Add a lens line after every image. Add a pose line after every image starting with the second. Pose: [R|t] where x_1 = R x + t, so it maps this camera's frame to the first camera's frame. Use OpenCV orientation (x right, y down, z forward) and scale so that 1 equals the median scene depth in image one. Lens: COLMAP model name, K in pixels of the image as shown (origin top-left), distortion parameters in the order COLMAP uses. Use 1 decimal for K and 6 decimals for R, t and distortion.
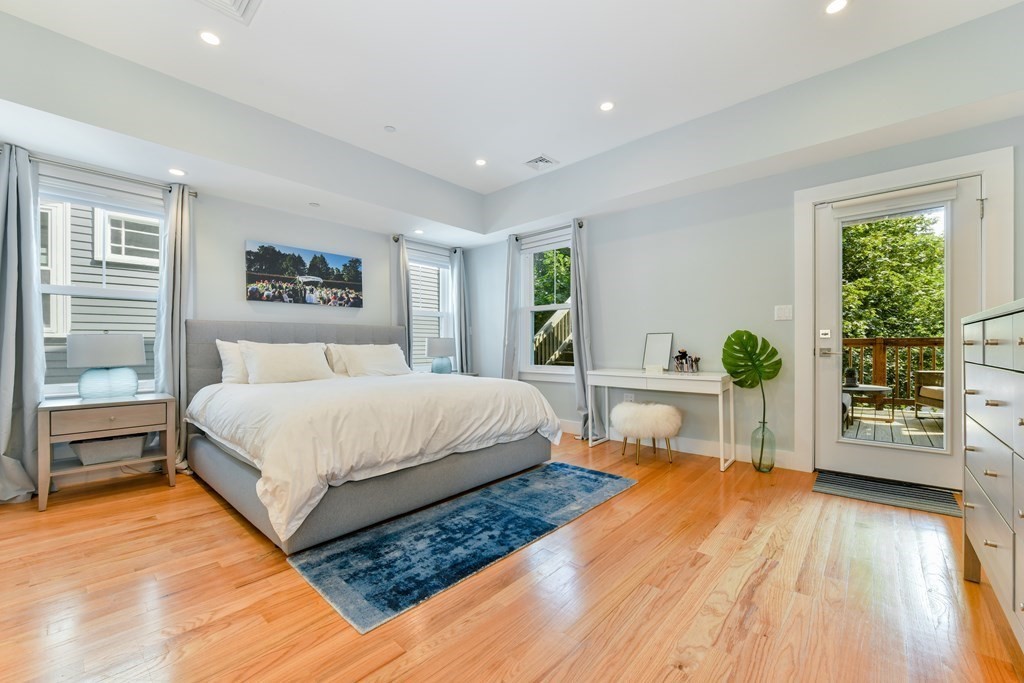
lens RADIAL K [[404.8, 0, 520.3], [0, 404.8, 347.0], [0, 0, 1]] dist [-0.000433, -0.003041]
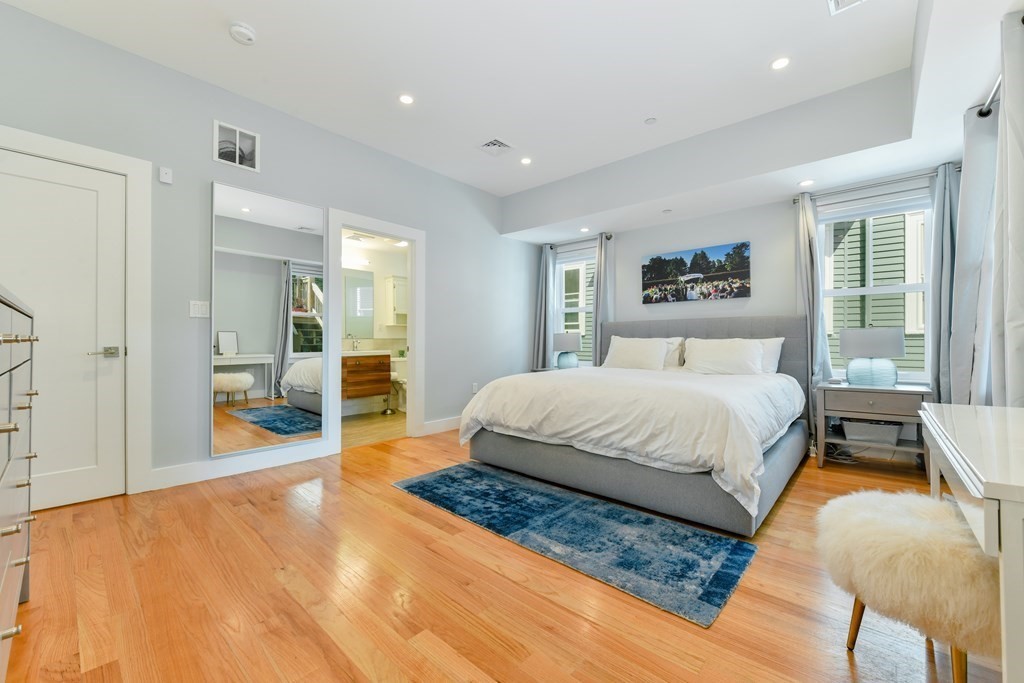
lens RADIAL K [[404.8, 0, 513.4], [0, 404.8, 337.6], [0, 0, 1]] dist [-0.000433, -0.003041]
pose [[-0.009085, -0.004057, -0.999951, 0.783352], [-0.003376, 0.999986, -0.004026, -0.005126], [0.999953, 0.003339, -0.009099, 0.788980]]
